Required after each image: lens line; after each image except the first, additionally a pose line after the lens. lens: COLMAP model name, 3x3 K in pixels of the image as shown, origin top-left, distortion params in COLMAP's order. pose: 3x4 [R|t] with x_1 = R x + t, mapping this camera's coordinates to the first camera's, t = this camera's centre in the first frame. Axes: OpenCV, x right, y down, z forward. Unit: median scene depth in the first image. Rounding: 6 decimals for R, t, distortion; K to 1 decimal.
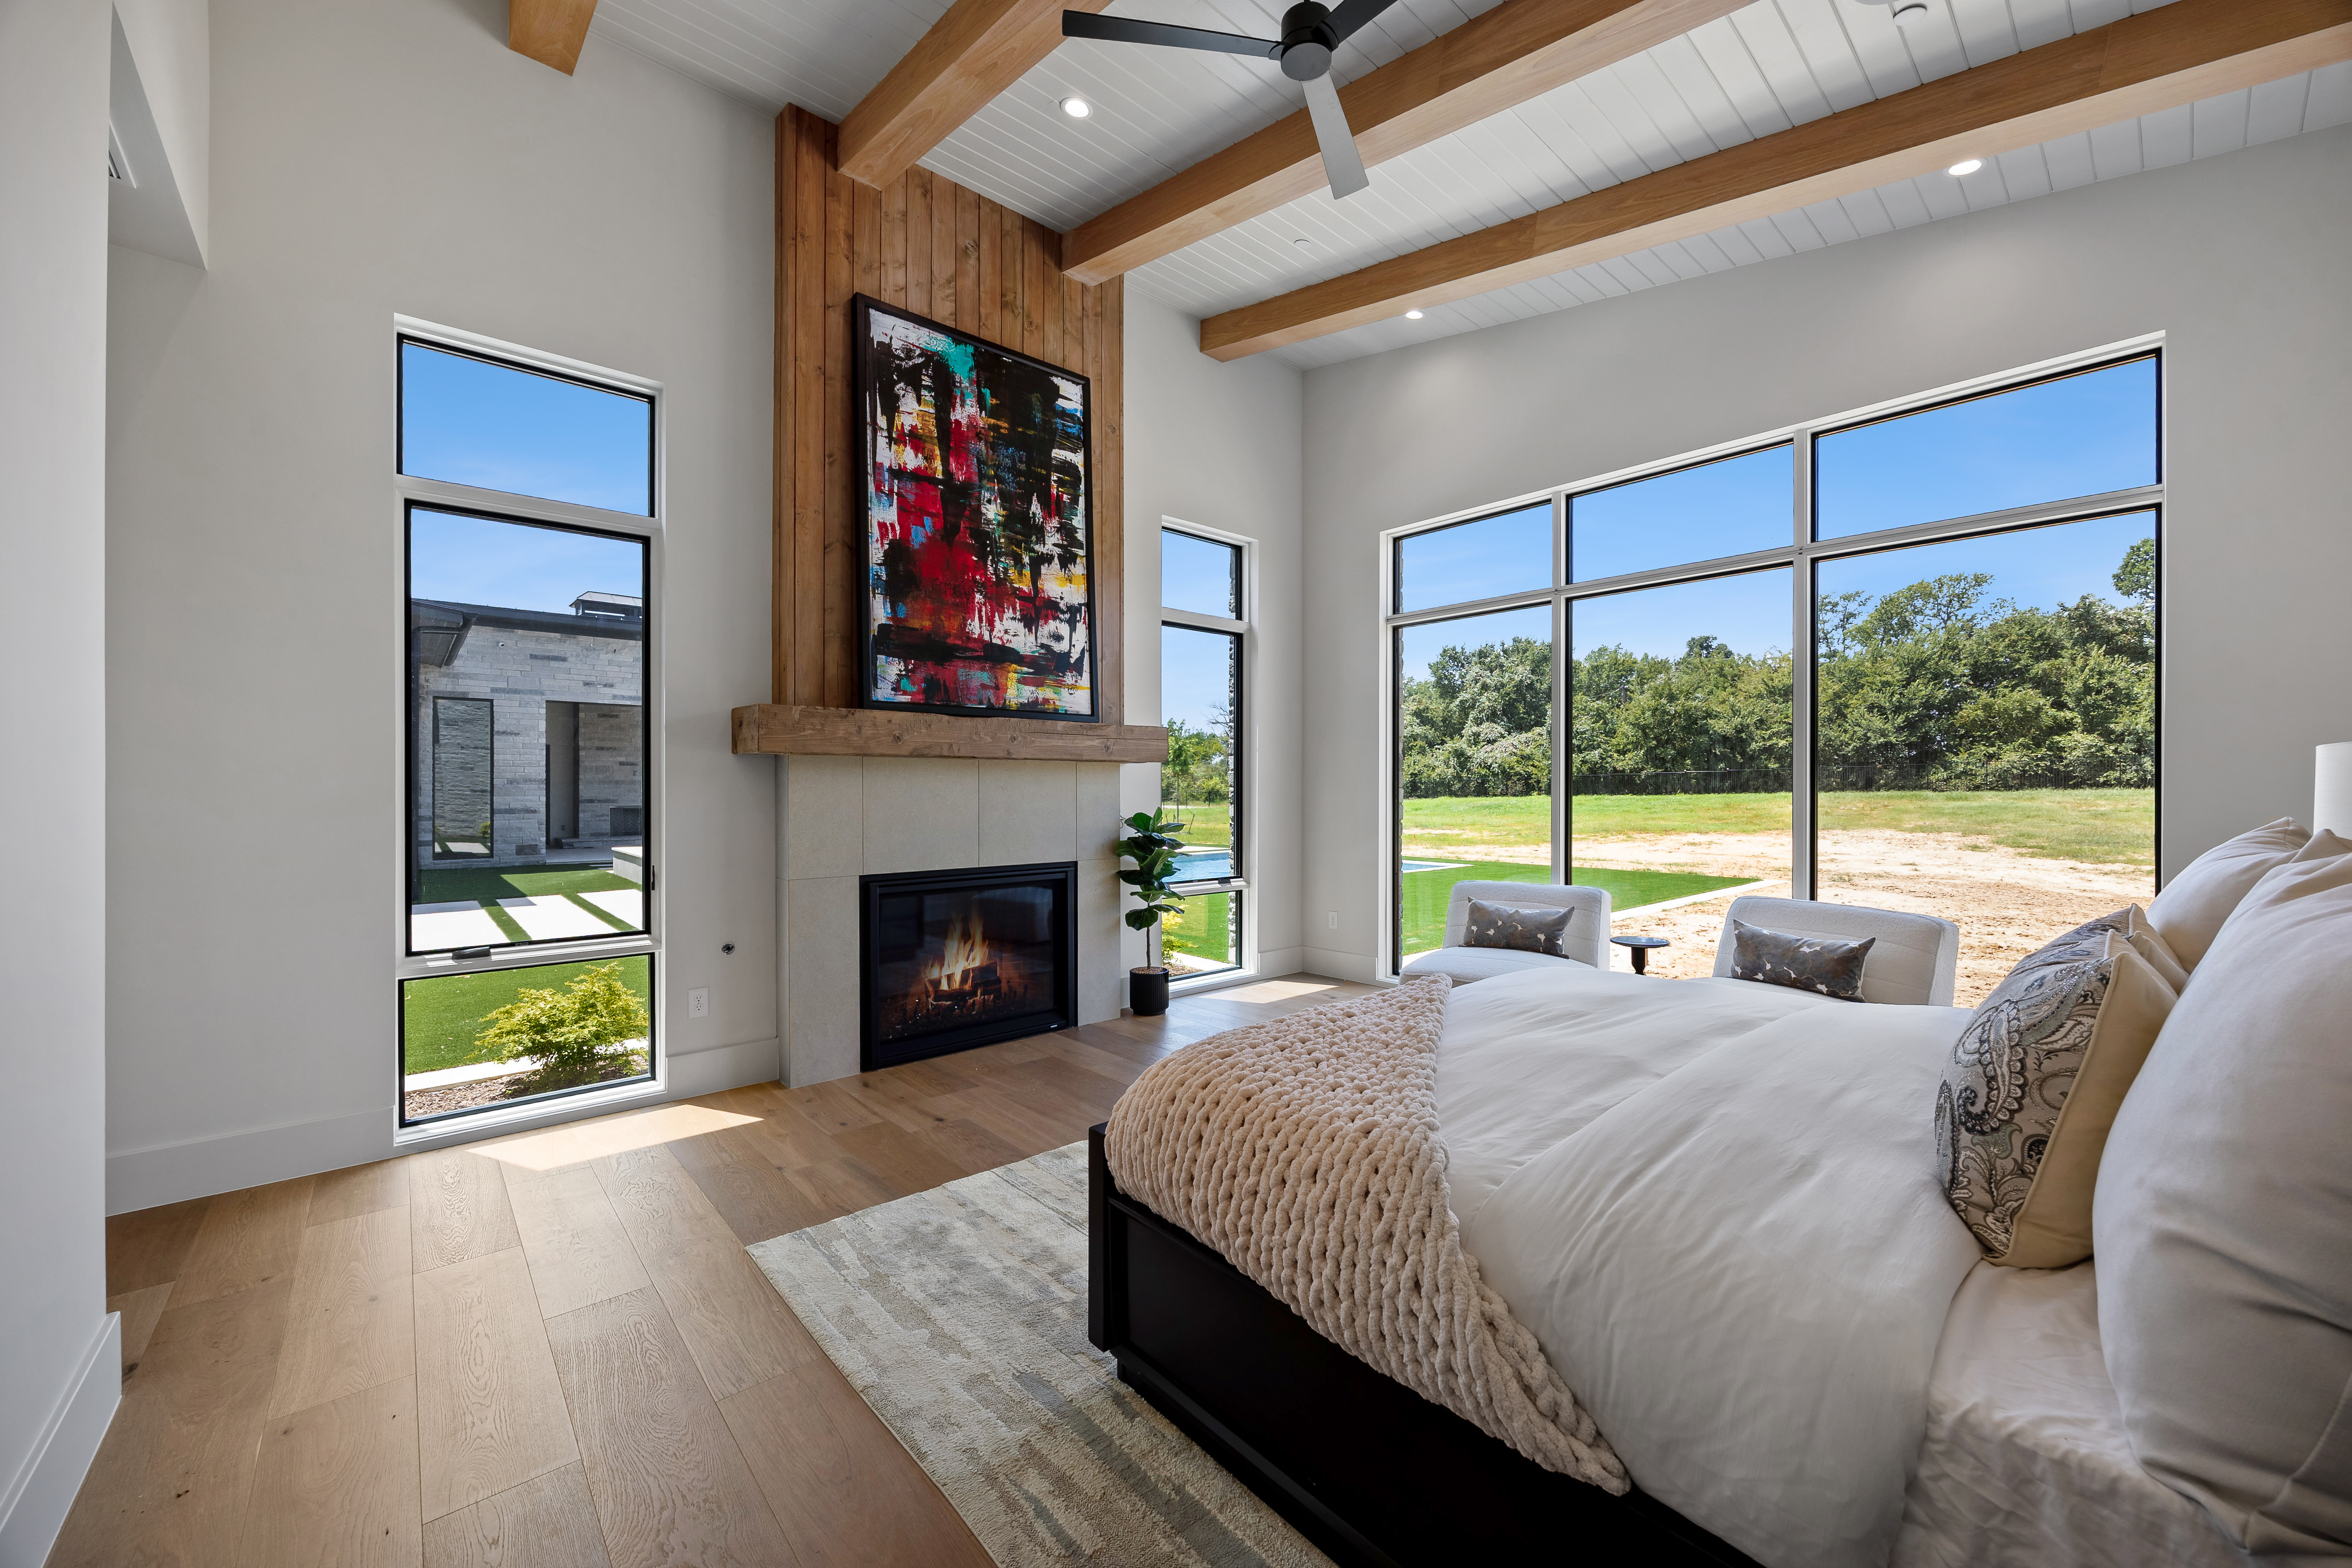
lens RADIAL K [[904.9, 0, 1176.0], [0, 904.9, 784.0], [0, 0, 1]] dist [-0.001938, -0.000158]
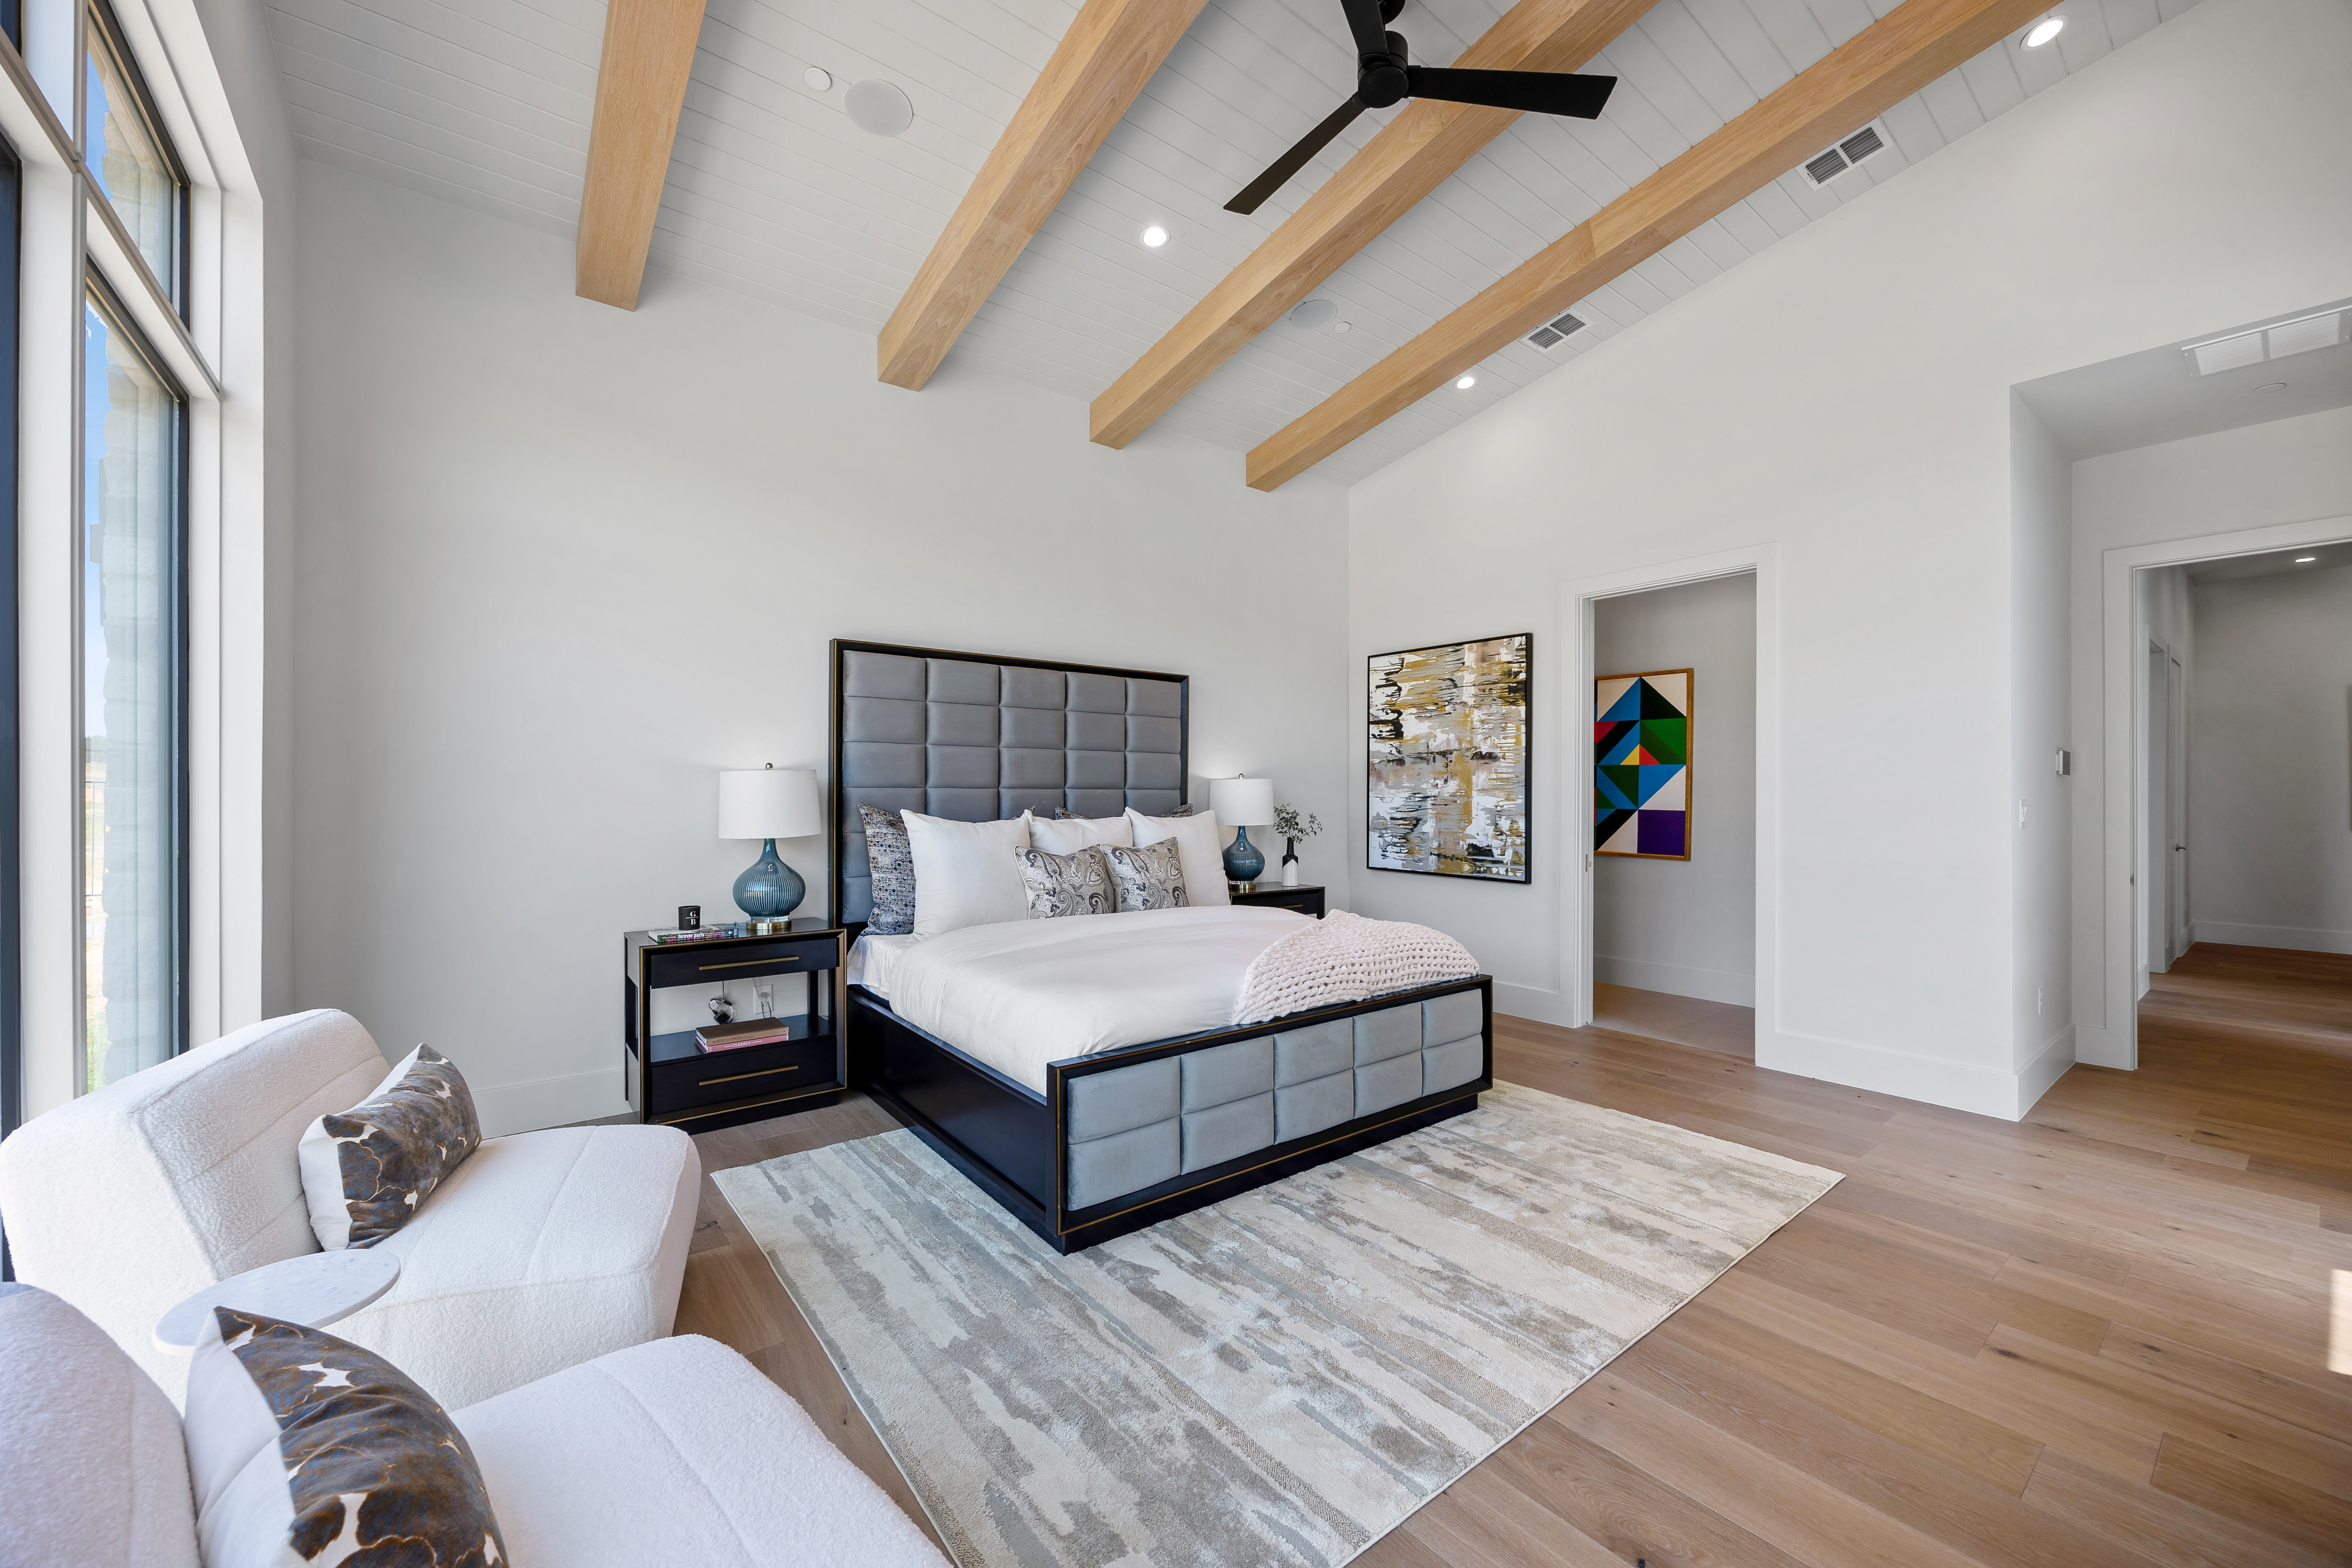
lens RADIAL K [[907.2, 0, 1181.0], [0, 907.2, 798.2], [0, 0, 1]] dist [-0.001431, -0.000038]
pose [[-0.998629, -0.007216, 0.051845, 0.233536], [-0.007503, 0.999958, -0.005332, 0.009557], [-0.051804, -0.005713, -0.998641, 1.464416]]
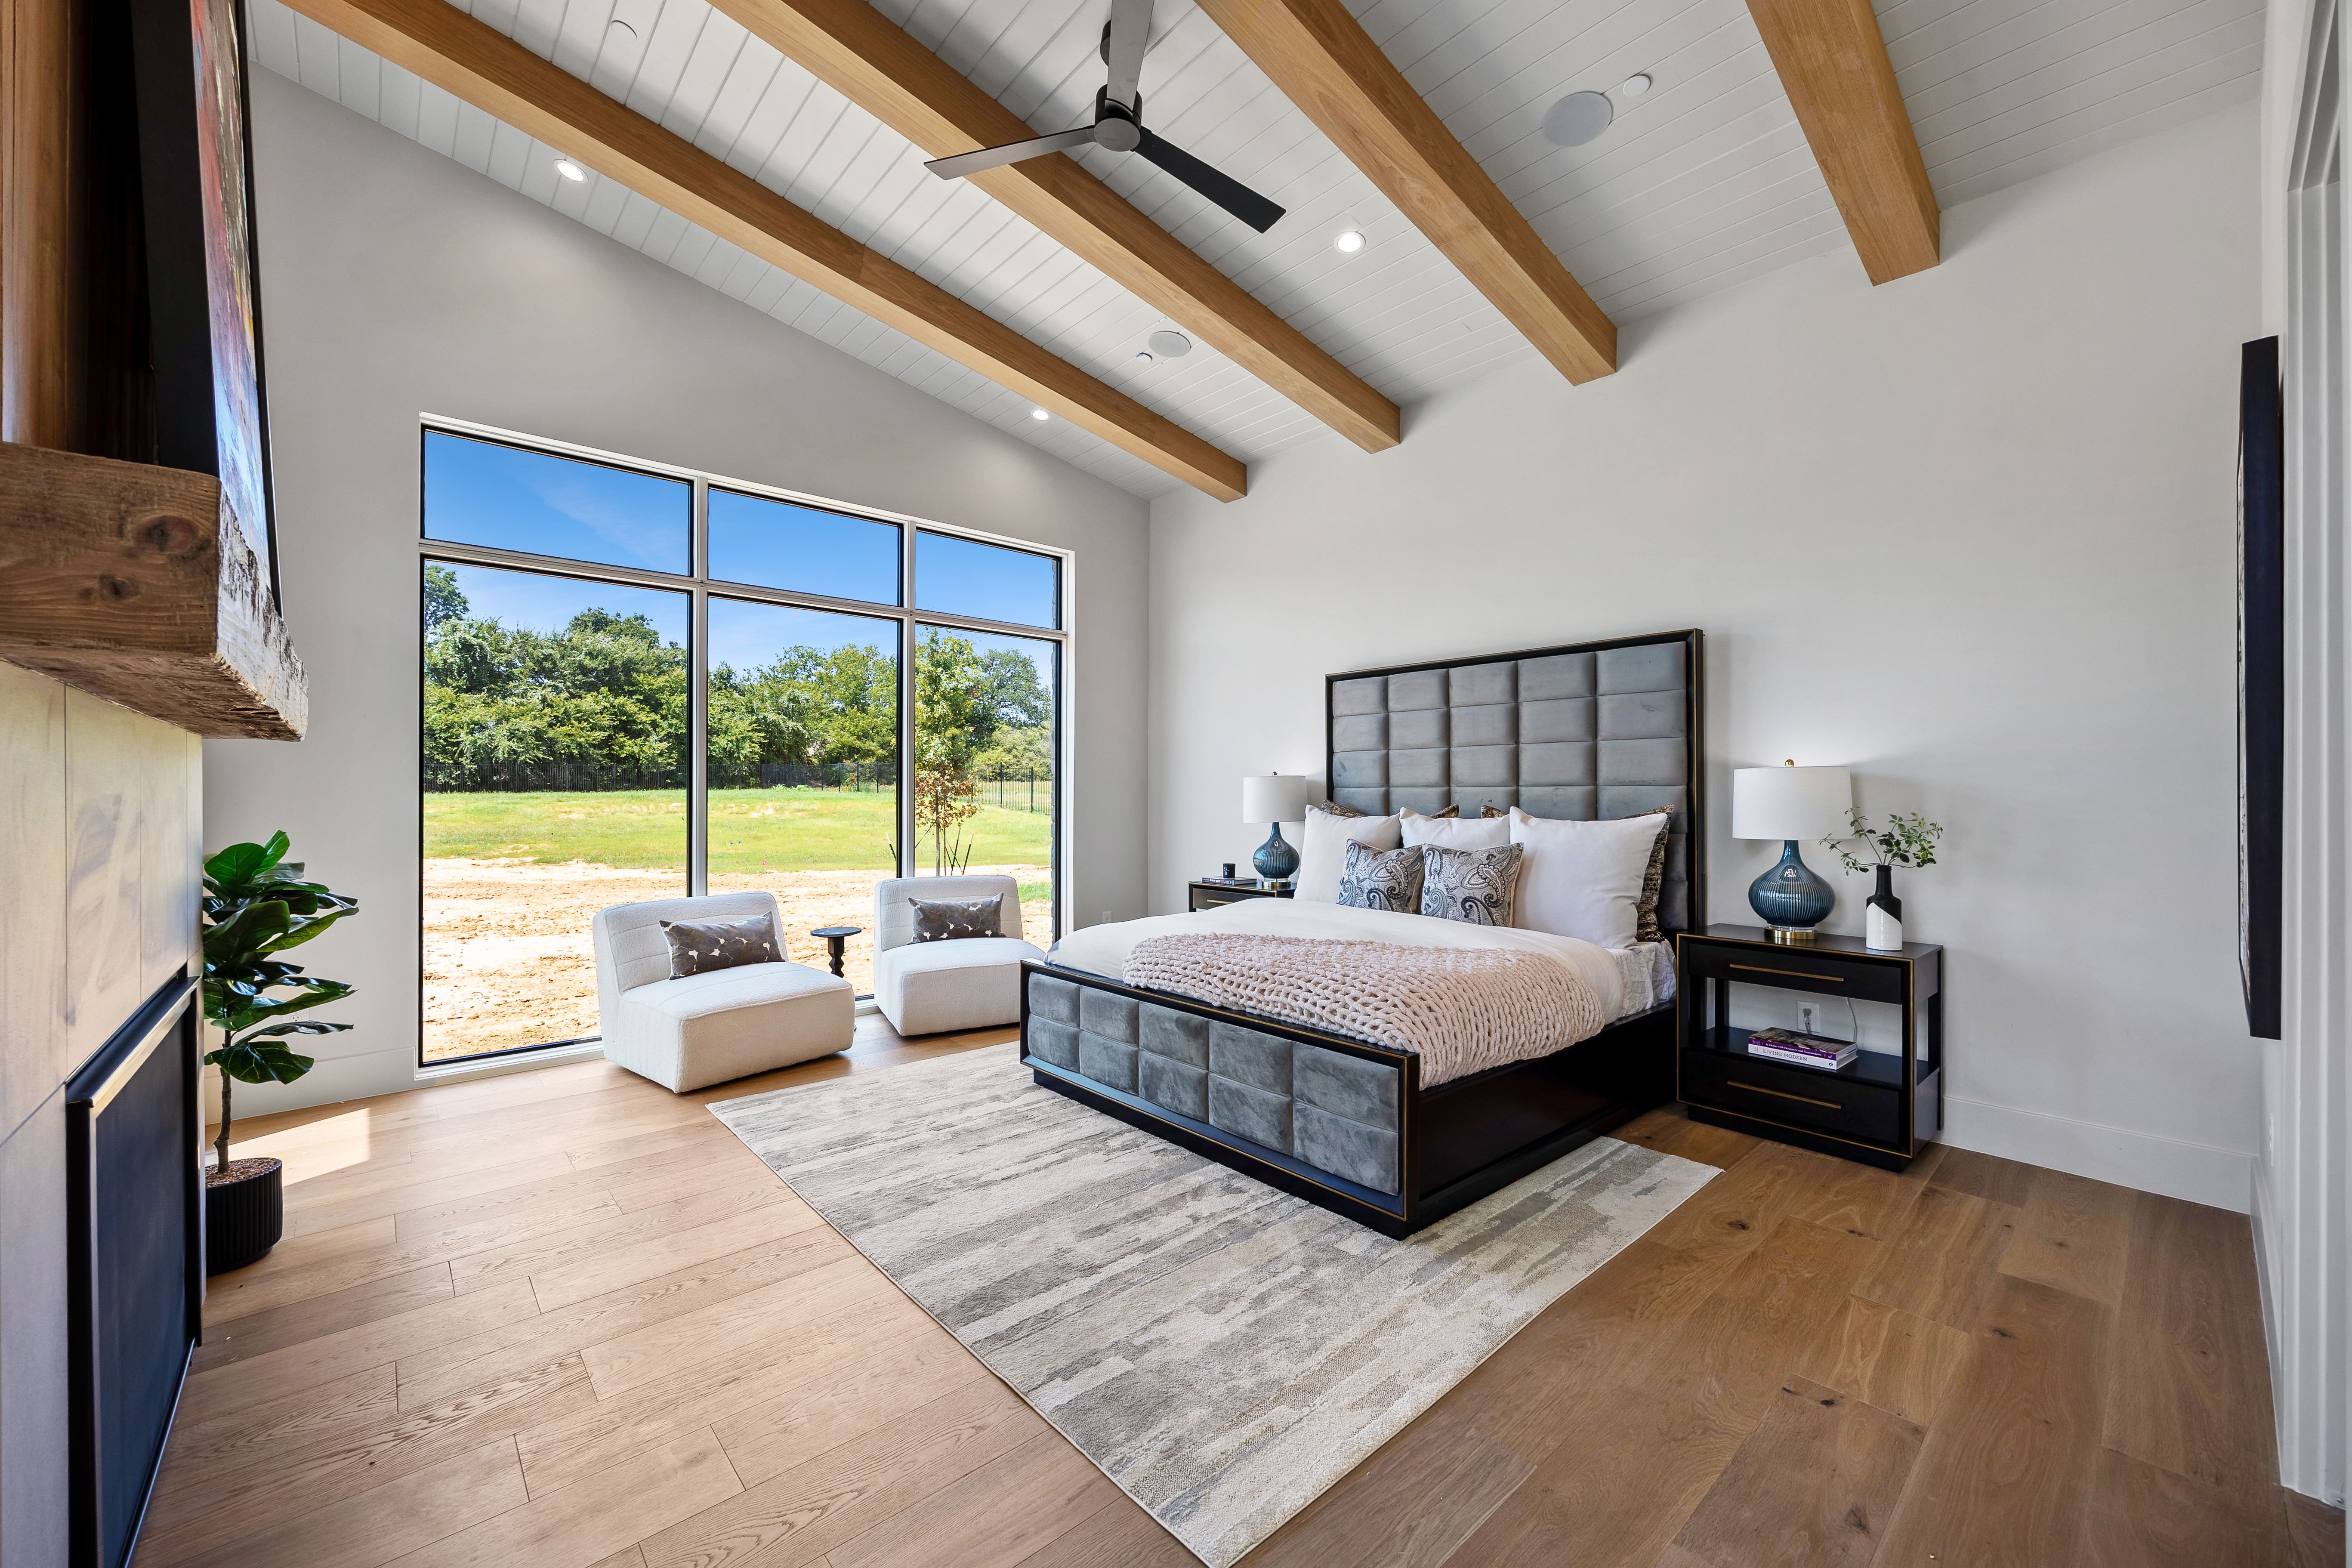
lens RADIAL K [[907.3, 0, 1181.0], [0, 907.3, 798.2], [0, 0, 1]] dist [-0.001431, -0.000038]
pose [[-0.006978, -0.008865, 0.999936, -0.689098], [-0.005194, 0.999948, 0.008829, -0.001856], [-0.999962, -0.005132, -0.007024, 0.663193]]
